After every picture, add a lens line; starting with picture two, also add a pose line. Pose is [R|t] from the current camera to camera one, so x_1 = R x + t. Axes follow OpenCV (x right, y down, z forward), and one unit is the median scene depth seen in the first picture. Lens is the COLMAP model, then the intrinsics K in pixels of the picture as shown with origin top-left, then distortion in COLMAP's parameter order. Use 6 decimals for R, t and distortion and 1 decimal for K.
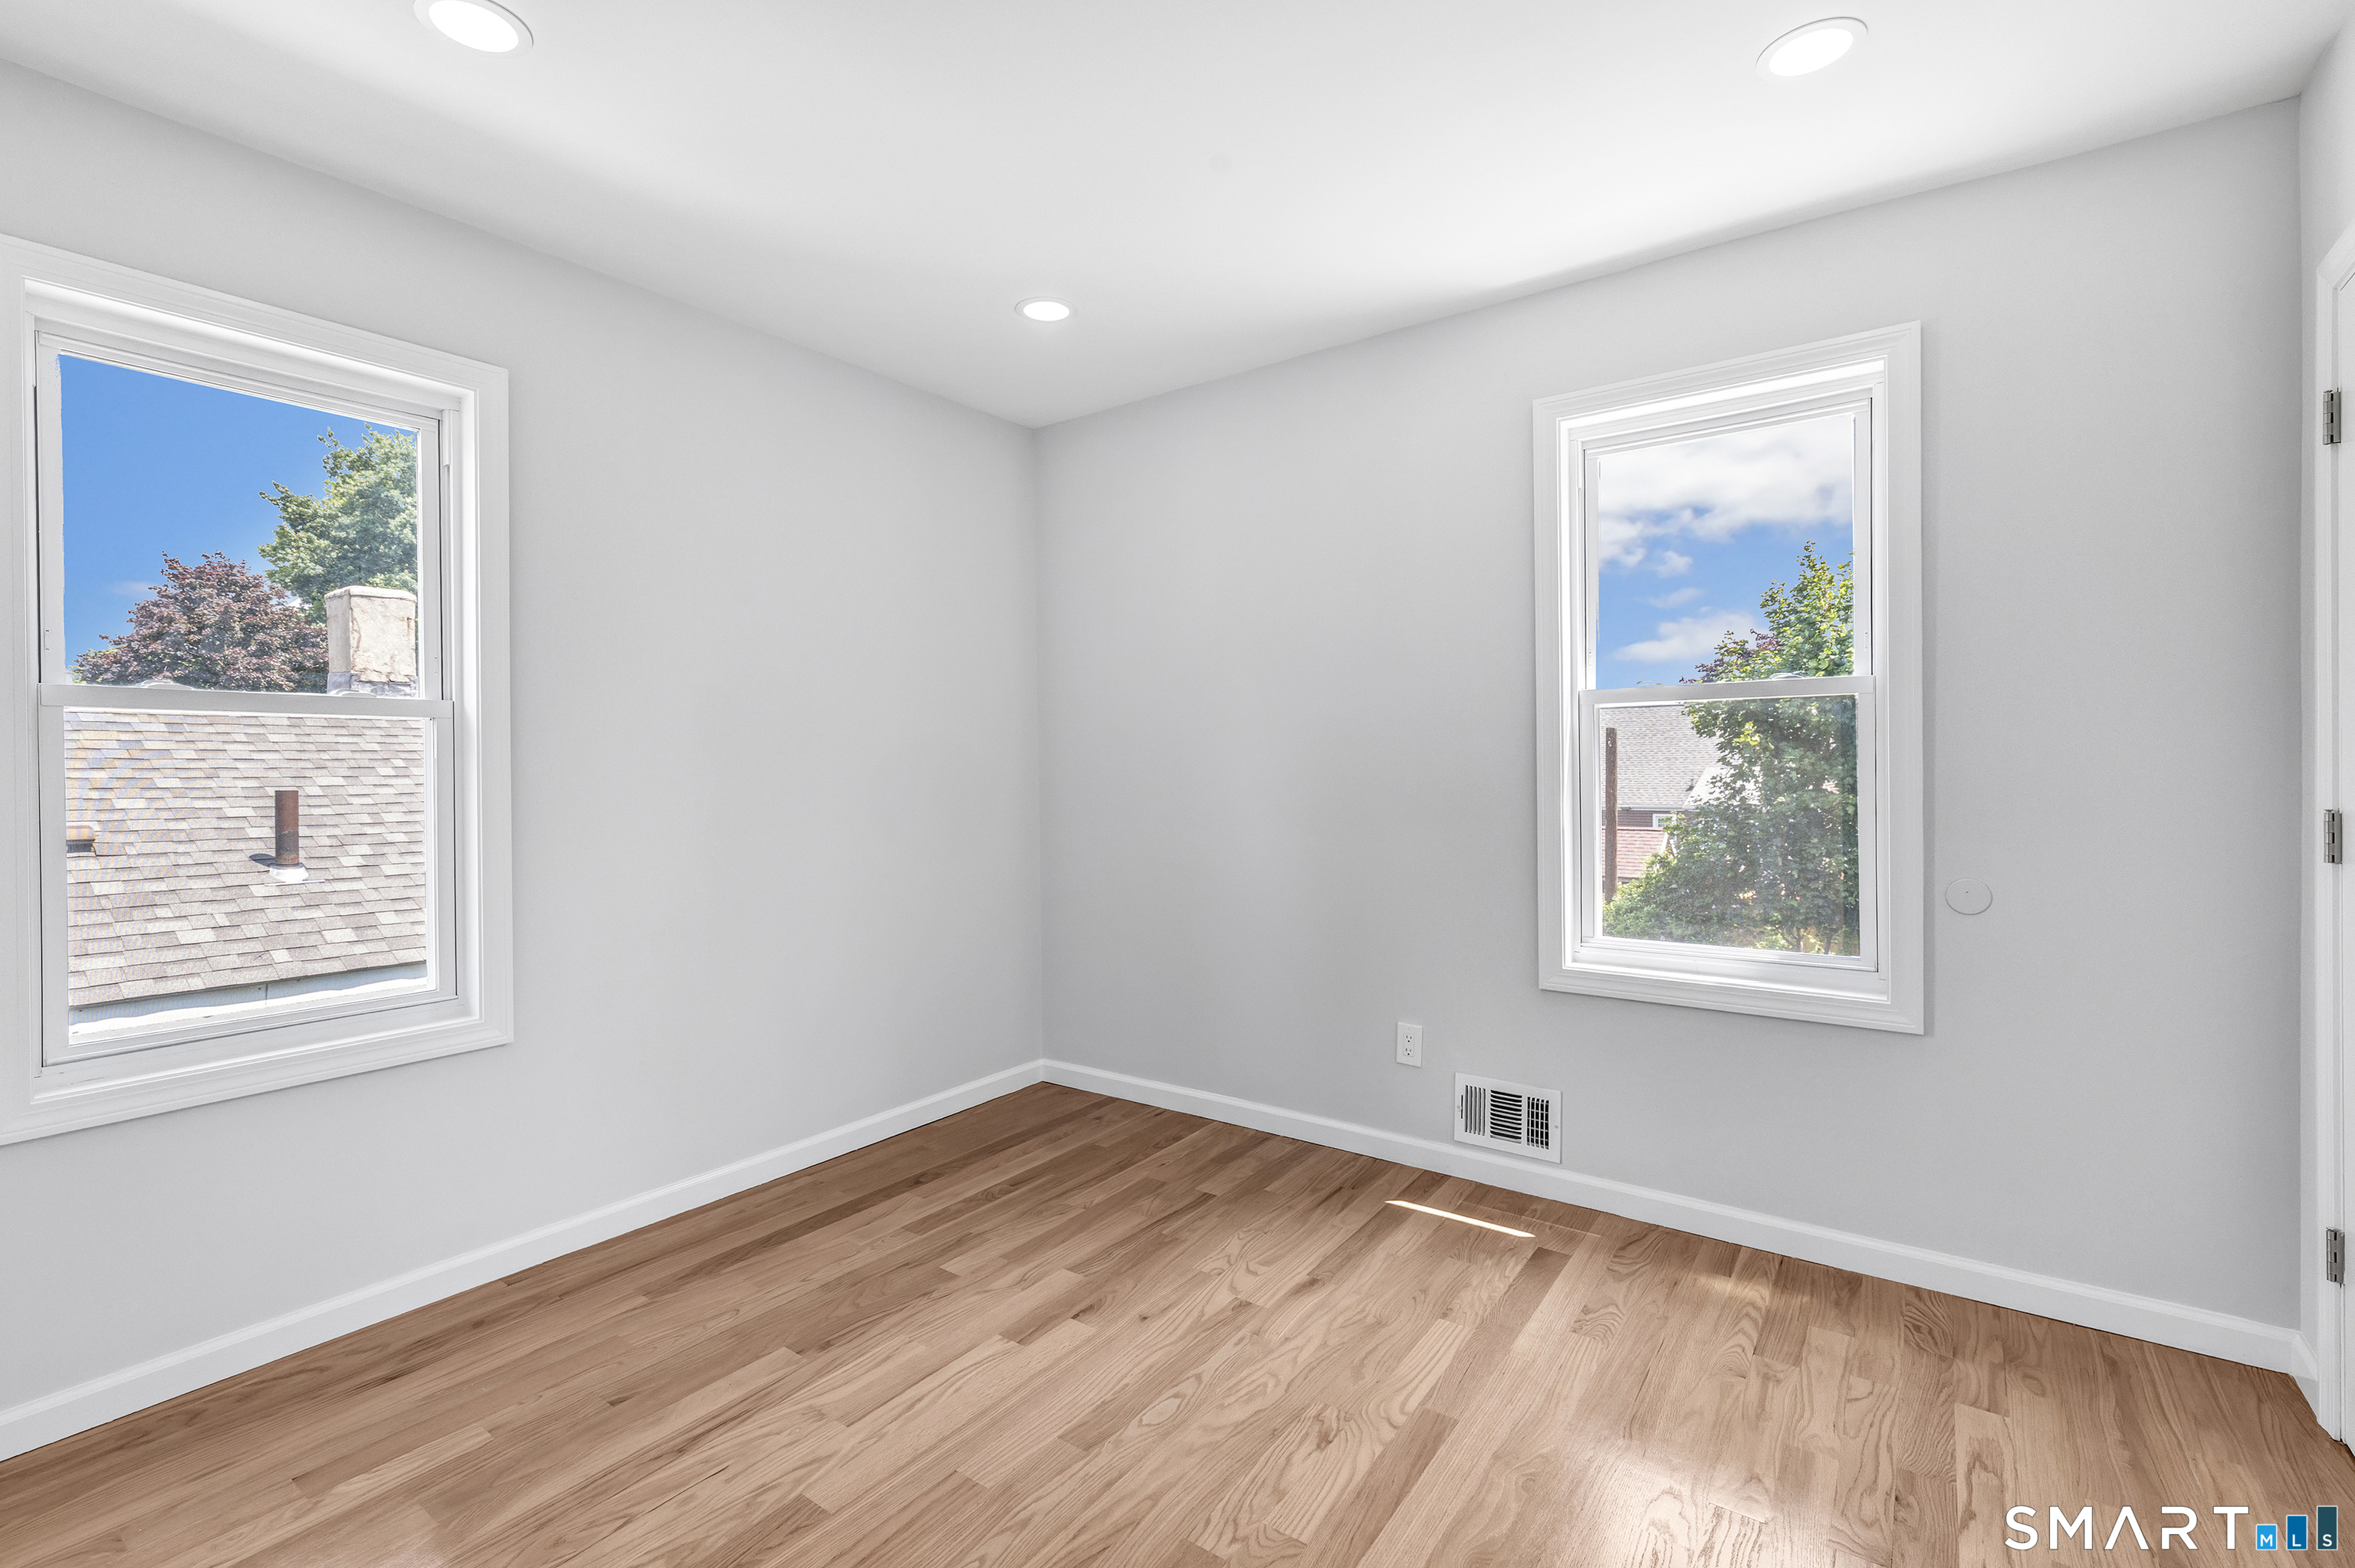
lens RADIAL K [[1065.2, 0, 1166.0], [0, 1065.2, 771.8], [0, 0, 1]] dist [0.013570, 0.000469]
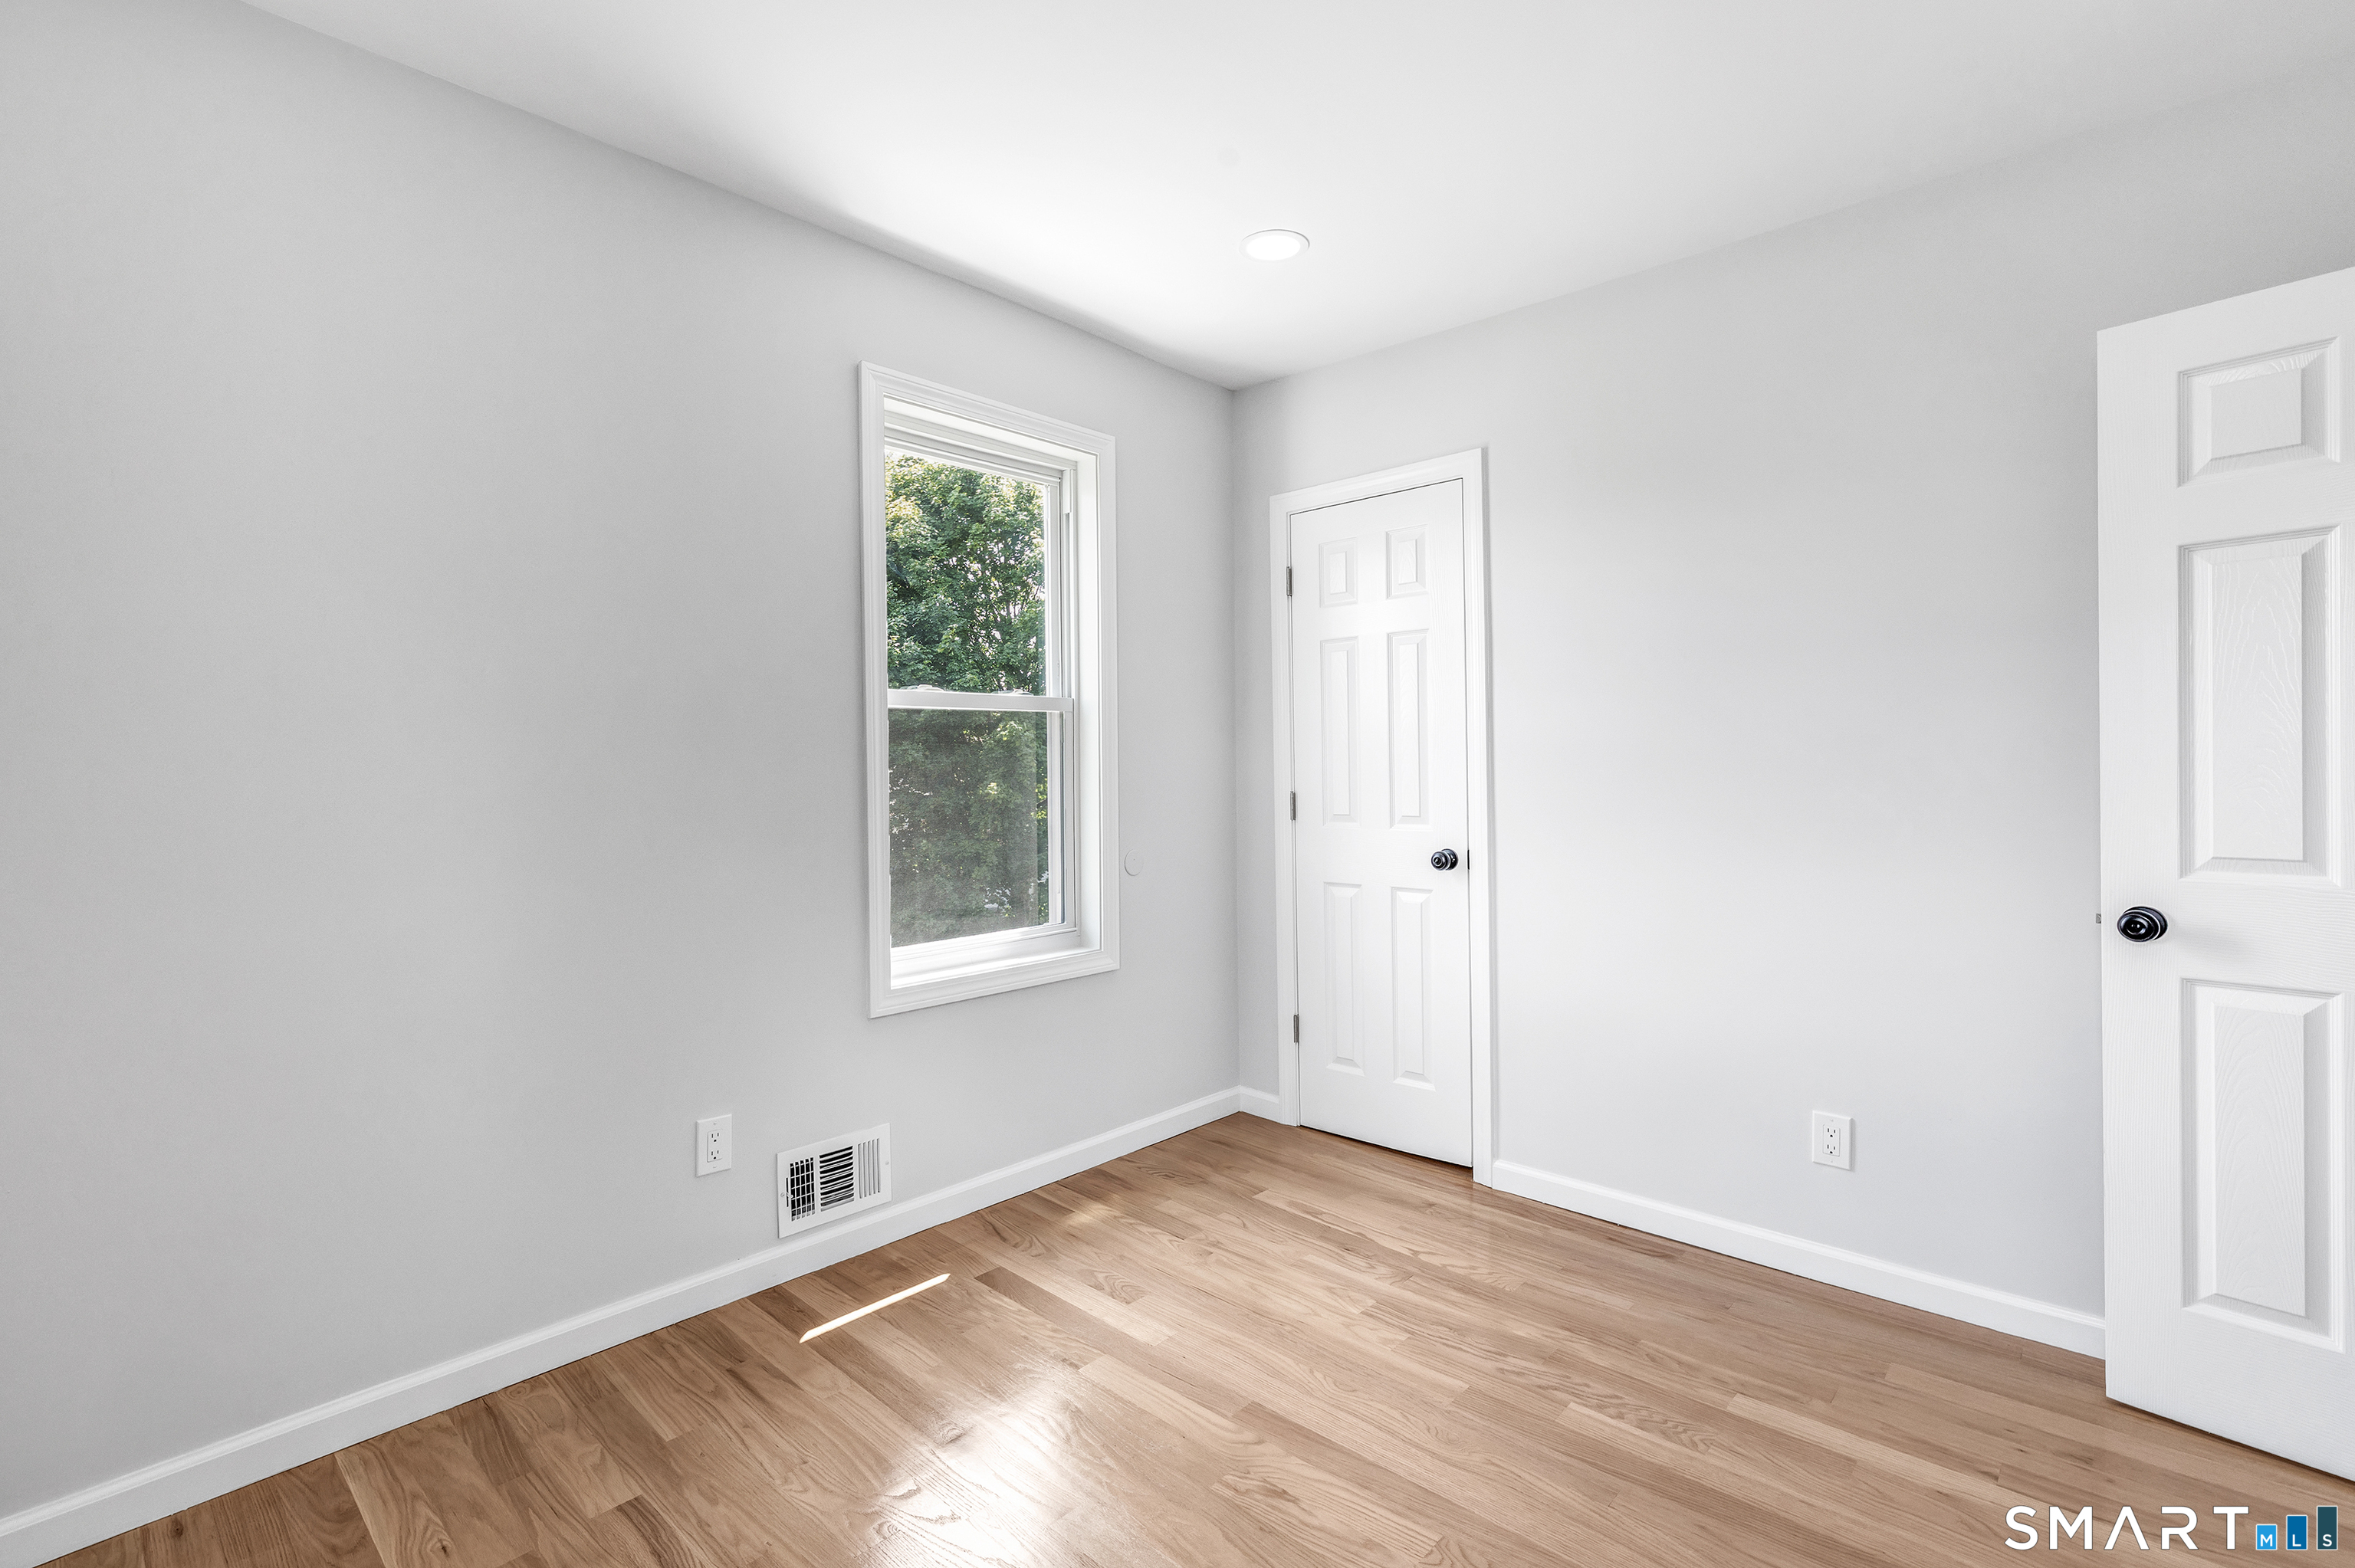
lens RADIAL K [[1065.2, 0, 1162.4], [0, 1065.2, 786.9], [0, 0, 1]] dist [0.013570, 0.000469]
pose [[0.128133, -0.012495, 0.991678, -0.518750], [0.012988, 0.999856, 0.010920, 0.002209], [-0.991672, 0.011481, 0.128277, 0.655385]]
